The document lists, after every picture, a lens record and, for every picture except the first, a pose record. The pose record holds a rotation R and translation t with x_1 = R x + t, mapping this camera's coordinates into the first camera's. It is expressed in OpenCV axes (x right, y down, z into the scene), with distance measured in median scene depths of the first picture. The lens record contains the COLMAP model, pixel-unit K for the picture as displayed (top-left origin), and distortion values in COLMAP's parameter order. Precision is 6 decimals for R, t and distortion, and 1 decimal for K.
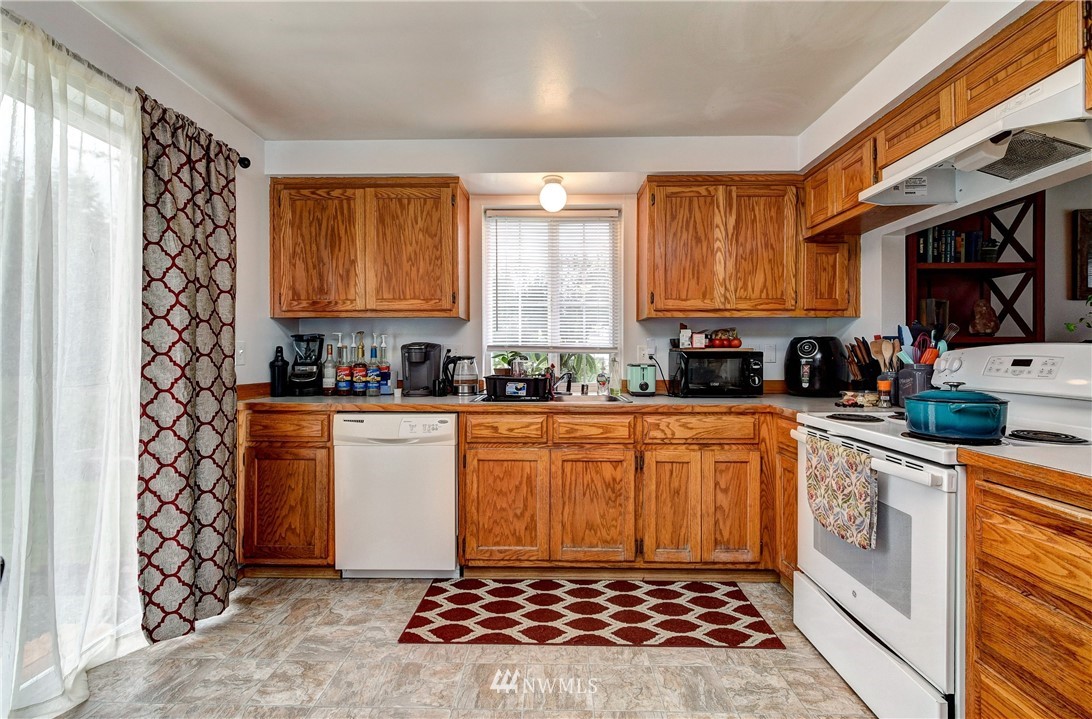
lens RADIAL K [[479.3, 0, 535.4], [0, 479.3, 355.7], [0, 0, 1]] dist [0.000971, -0.003379]
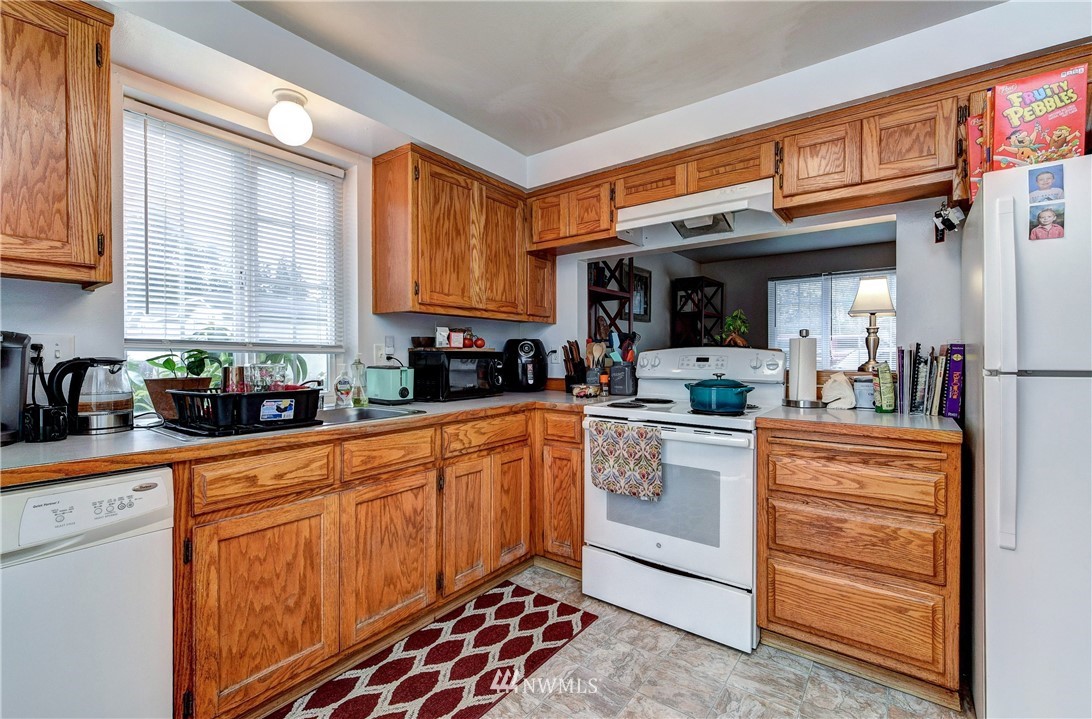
lens RADIAL K [[479.3, 0, 539.3], [0, 479.3, 357.8], [0, 0, 1]] dist [0.000971, -0.003379]
pose [[0.572340, -0.006239, 0.819993, -0.368633], [0.003526, 0.999981, 0.005148, -0.000922], [-0.820009, -0.000055, 0.572350, 0.367814]]
